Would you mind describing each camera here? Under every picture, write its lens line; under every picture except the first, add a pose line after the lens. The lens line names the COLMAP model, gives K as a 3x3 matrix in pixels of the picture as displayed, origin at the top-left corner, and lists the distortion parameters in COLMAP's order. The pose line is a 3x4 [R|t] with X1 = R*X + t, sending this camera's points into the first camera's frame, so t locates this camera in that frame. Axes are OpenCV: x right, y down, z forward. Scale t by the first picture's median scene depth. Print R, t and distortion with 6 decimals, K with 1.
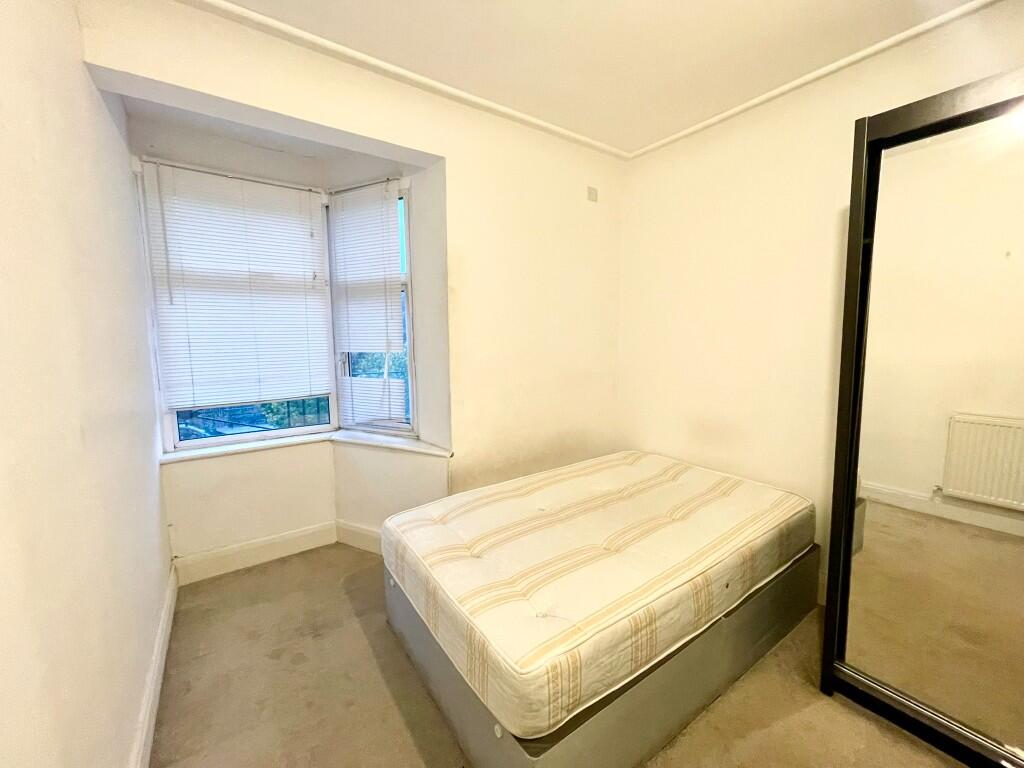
lens RADIAL K [[413.1, 0, 517.4], [0, 413.1, 383.0], [0, 0, 1]] dist [-0.001370, 0.000054]
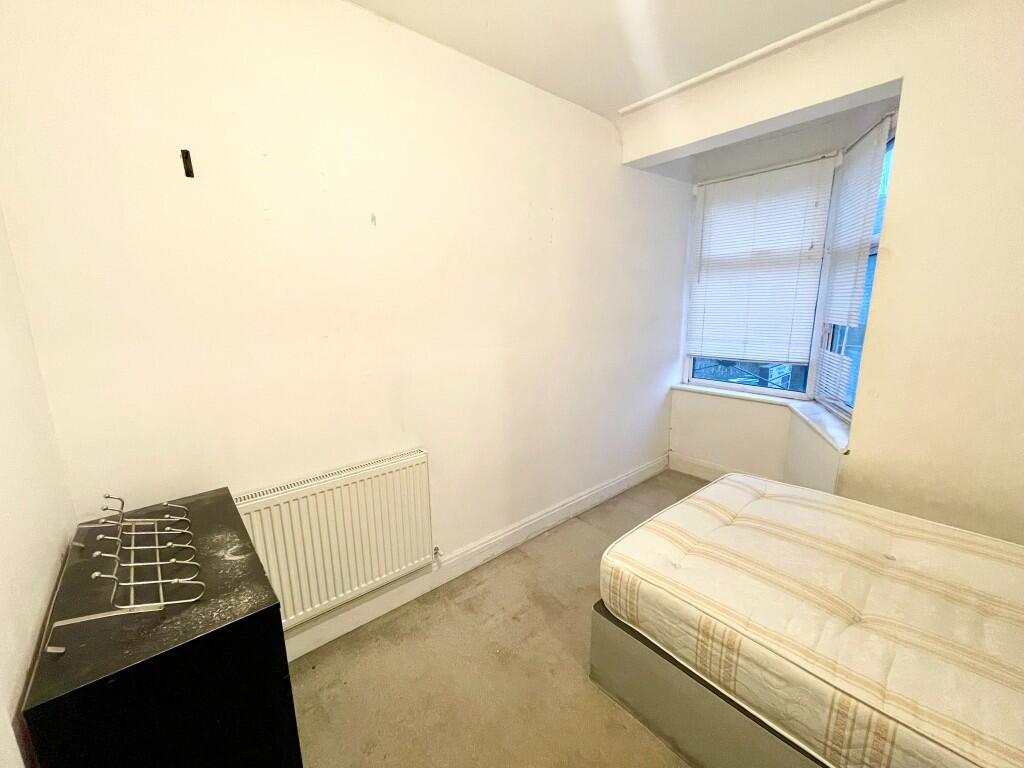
lens RADIAL K [[413.1, 0, 517.2], [0, 413.1, 386.2], [0, 0, 1]] dist [-0.001370, 0.000054]
pose [[0.097291, 0.205533, -0.973802, 0.625930], [-0.095654, 0.975846, 0.196407, -0.065509], [0.990649, 0.074039, 0.114601, 0.239074]]
